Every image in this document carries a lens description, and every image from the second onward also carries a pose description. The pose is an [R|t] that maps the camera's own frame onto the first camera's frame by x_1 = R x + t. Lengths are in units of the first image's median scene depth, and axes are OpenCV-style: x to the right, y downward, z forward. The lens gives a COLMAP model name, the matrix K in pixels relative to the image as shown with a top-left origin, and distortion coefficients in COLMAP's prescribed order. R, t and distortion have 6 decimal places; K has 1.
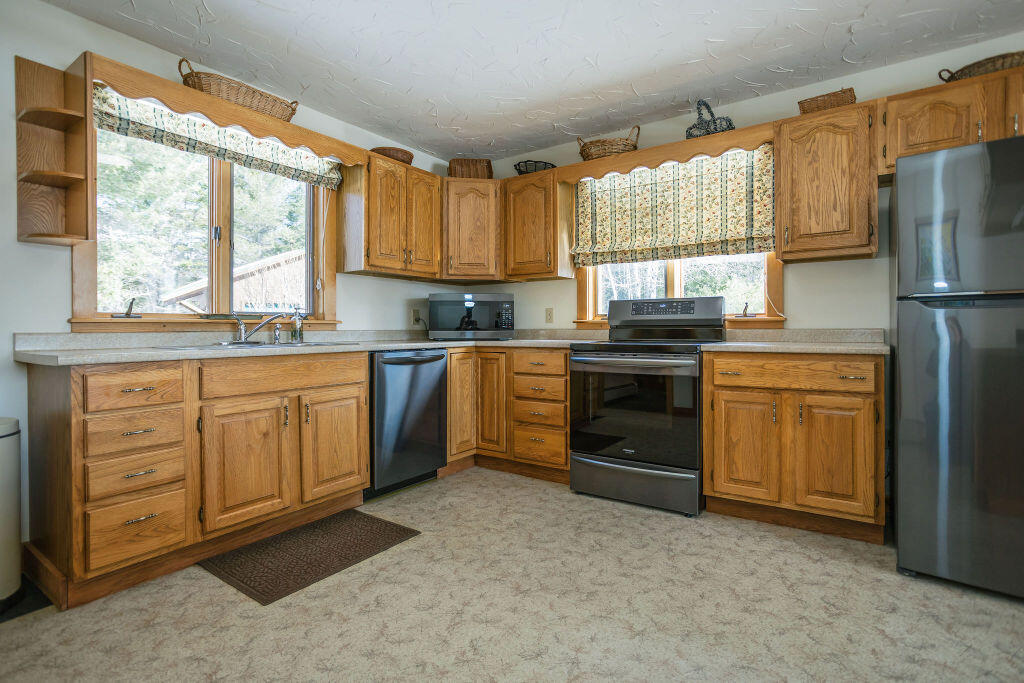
lens RADIAL K [[500.0, 0, 513.2], [0, 500.0, 330.9], [0, 0, 1]] dist [-0.017290, 0.013295]
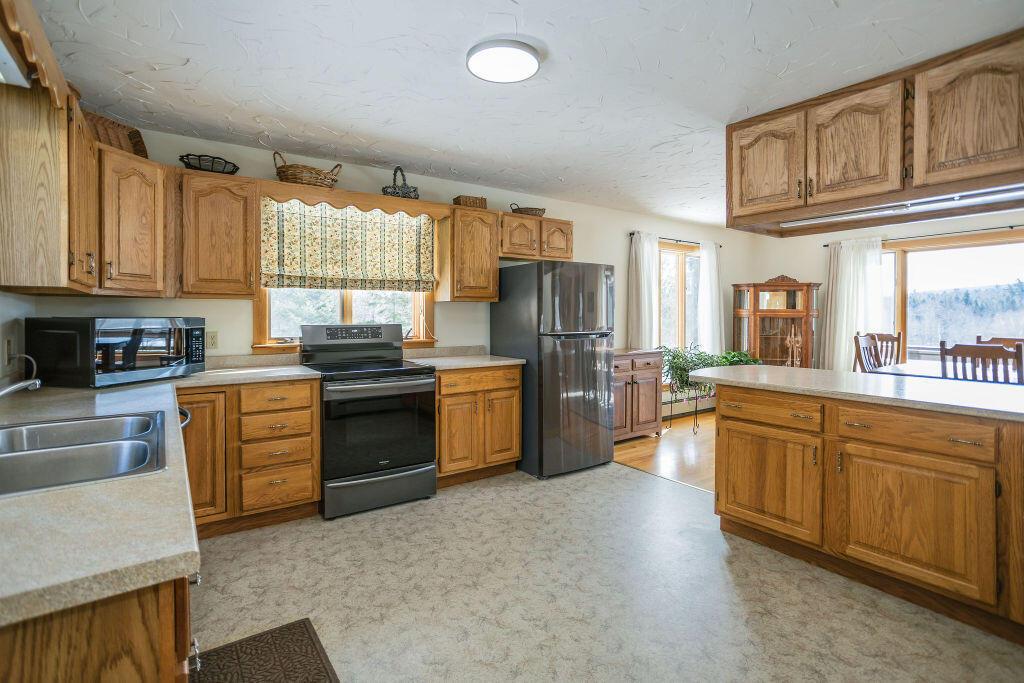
lens RADIAL K [[500.0, 0, 499.2], [0, 500.0, 325.2], [0, 0, 1]] dist [-0.017290, 0.013295]
pose [[0.357938, -0.017256, 0.933586, -0.687639], [0.003191, 0.999846, 0.017257, -0.088378], [-0.933740, -0.003198, 0.357938, 0.314602]]
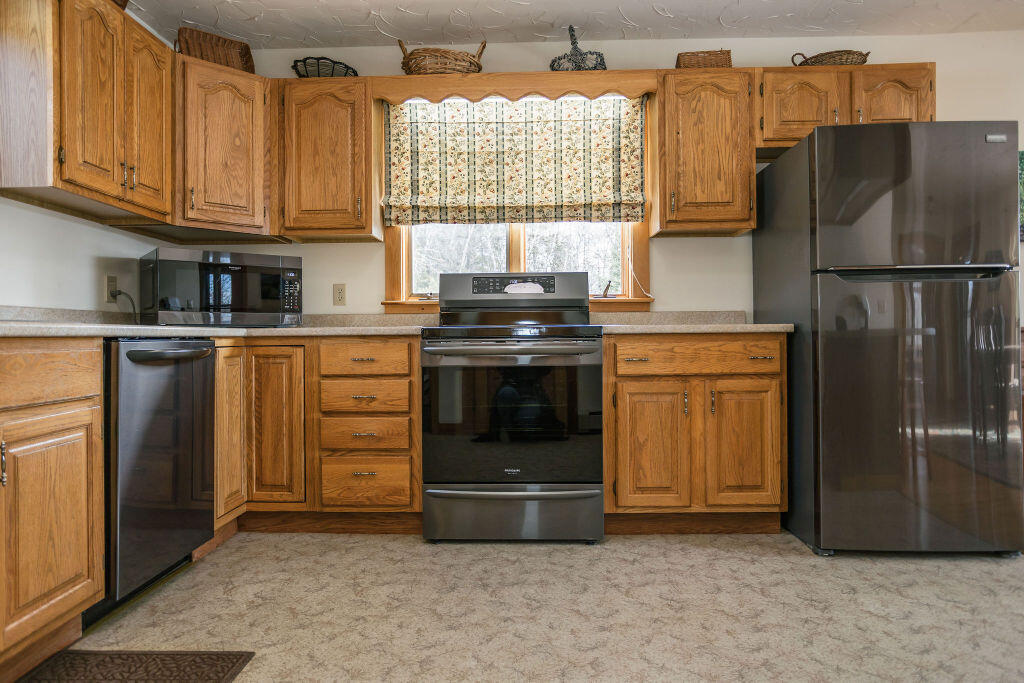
lens RADIAL K [[644.9, 0, 503.4], [0, 644.9, 335.9], [0, 0, 1]] dist [-0.024032, 0.024405]
pose [[0.839670, -0.002999, 0.543089, -0.275553], [0.007380, 0.999955, -0.005889, 0.041710], [-0.543047, 0.008953, 0.839655, 0.187425]]
